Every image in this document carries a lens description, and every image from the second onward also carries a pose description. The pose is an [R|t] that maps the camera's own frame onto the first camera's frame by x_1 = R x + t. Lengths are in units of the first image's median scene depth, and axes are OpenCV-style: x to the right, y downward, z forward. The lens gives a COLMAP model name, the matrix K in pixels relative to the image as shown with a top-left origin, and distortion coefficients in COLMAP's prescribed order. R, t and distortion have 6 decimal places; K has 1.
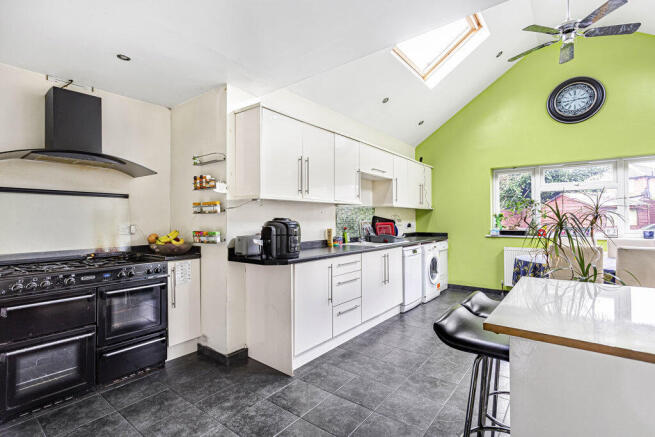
lens RADIAL K [[317.4, 0, 328.4], [0, 317.4, 216.0], [0, 0, 1]] dist [-0.000050, 0.000233]
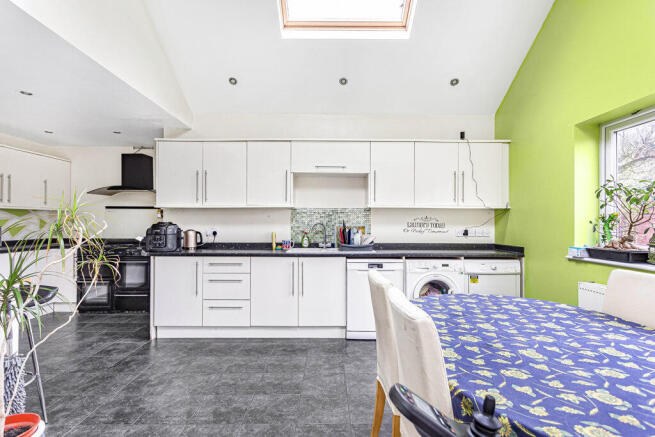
lens RADIAL K [[318.1, 0, 329.3], [0, 318.1, 221.2], [0, 0, 1]] dist [0.000287, 0.000209]
pose [[0.614810, 0.002142, -0.788672, 0.810891], [0.002843, 0.999984, 0.004932, 0.000155], [0.788670, -0.005275, 0.614794, 0.444919]]
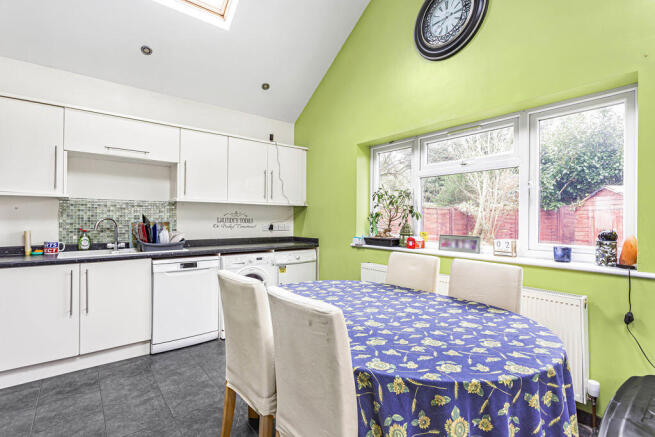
lens RADIAL K [[311.5, 0, 327.1], [0, 311.5, 216.9], [0, 0, 1]] dist [0.002048, 0.000918]
pose [[0.972660, 0.008881, -0.232065, 0.728099], [-0.007366, 0.999946, 0.007395, -0.001871], [0.232118, -0.005484, 0.972672, 0.408413]]
